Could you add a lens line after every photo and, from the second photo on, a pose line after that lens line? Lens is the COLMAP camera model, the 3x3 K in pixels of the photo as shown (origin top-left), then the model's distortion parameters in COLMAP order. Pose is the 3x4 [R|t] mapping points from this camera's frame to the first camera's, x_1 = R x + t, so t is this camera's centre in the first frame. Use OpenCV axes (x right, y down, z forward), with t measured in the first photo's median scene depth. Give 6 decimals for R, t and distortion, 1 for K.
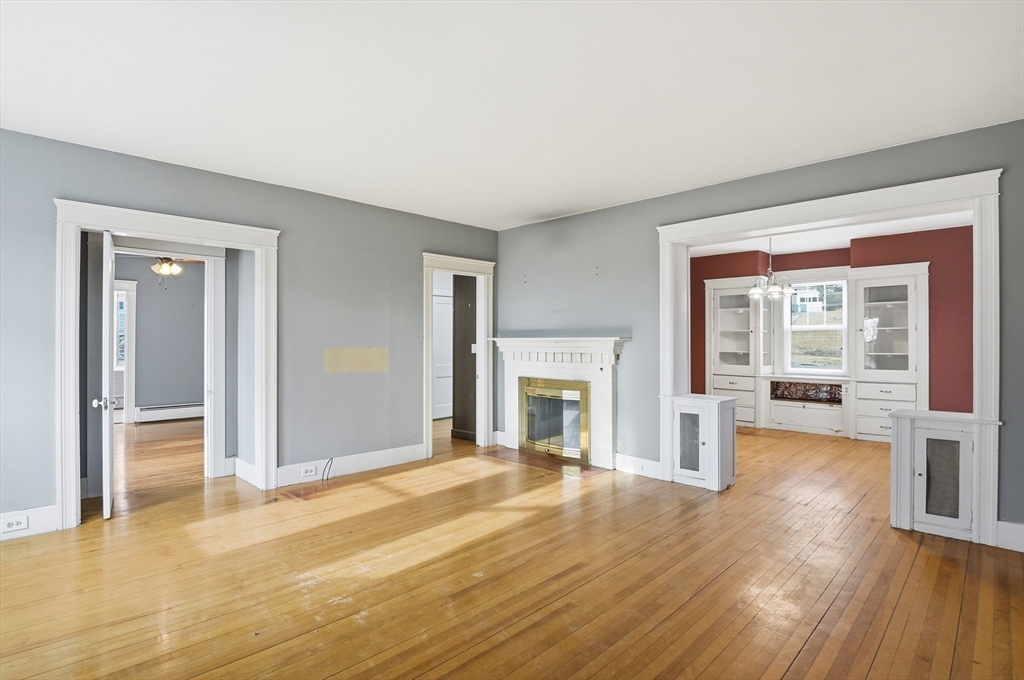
lens RADIAL K [[517.3, 0, 505.3], [0, 517.3, 338.3], [0, 0, 1]] dist [-0.018831, -0.000591]
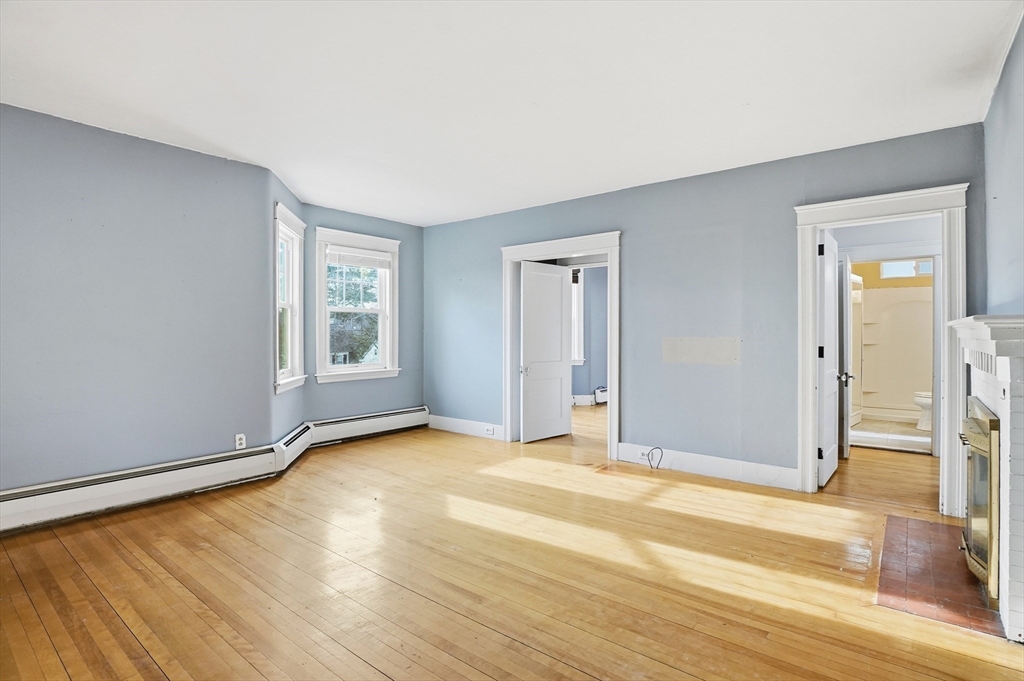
lens RADIAL K [[517.3, 0, 505.3], [0, 517.3, 338.8], [0, 0, 1]] dist [-0.018831, -0.000591]
pose [[0.087284, 0.013898, -0.996087, 1.295380], [0.008518, 0.999856, 0.014696, 0.013289], [0.996147, -0.009767, 0.087153, 1.299975]]
